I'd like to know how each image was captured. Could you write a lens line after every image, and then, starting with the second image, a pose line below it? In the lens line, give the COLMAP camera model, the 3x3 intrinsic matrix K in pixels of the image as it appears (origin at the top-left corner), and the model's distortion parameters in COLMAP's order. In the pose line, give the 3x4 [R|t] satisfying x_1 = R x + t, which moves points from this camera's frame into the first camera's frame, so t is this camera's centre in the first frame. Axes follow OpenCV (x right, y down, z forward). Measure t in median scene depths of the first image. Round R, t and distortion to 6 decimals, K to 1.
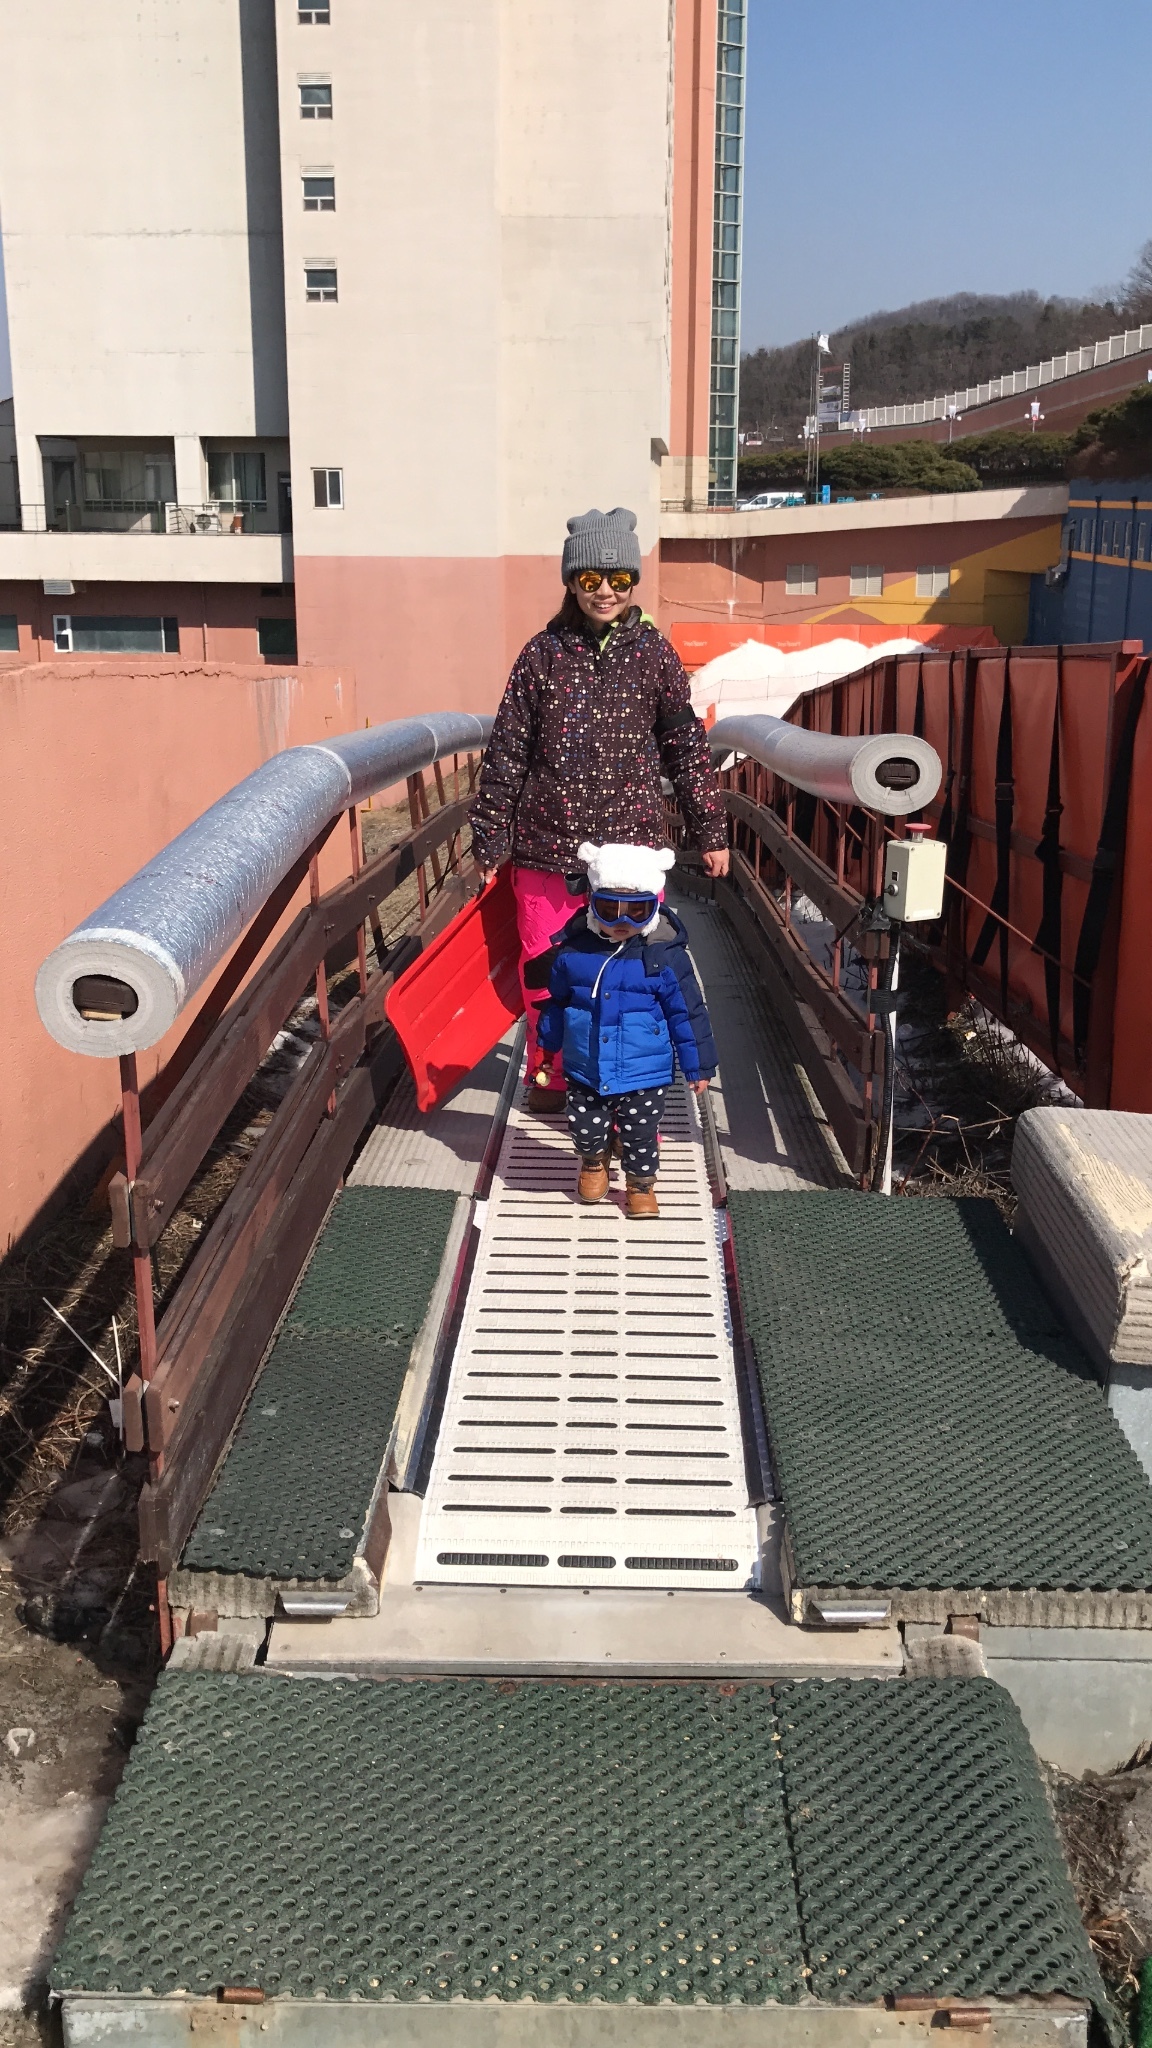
lens RADIAL K [[2091.6, 0, 576.0], [0, 2091.6, 1024.0], [0, 0, 1]] dist [0.048475, 0.203610]
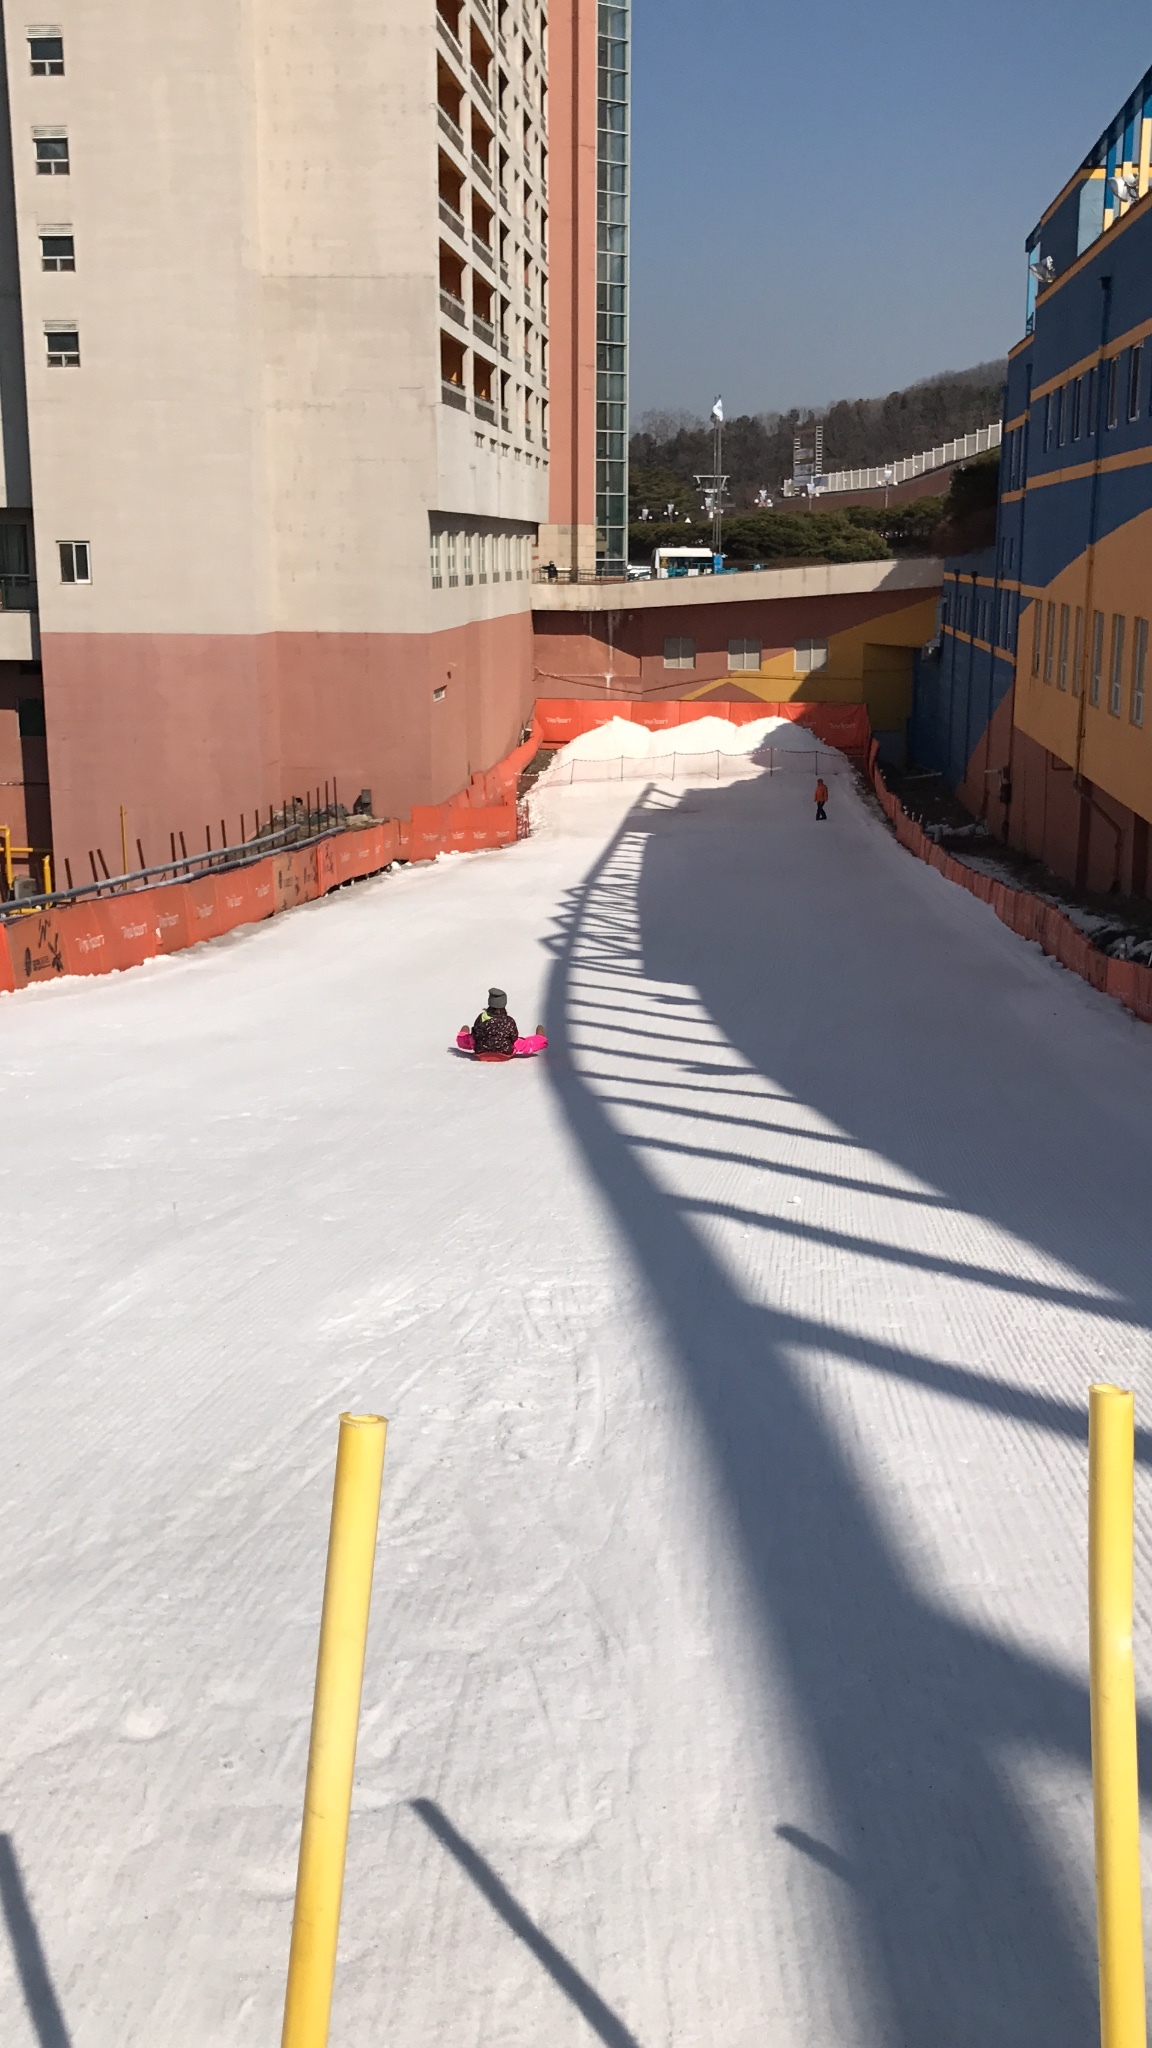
lens RADIAL K [[2091.6, 0, 576.0], [0, 2091.6, 1024.0], [0, 0, 1]] dist [0.048475, 0.203610]
pose [[0.998230, 0.010129, -0.058604, 0.121352], [-0.011680, 0.999589, -0.026176, -0.019511], [0.058315, 0.026815, 0.997938, 0.057497]]
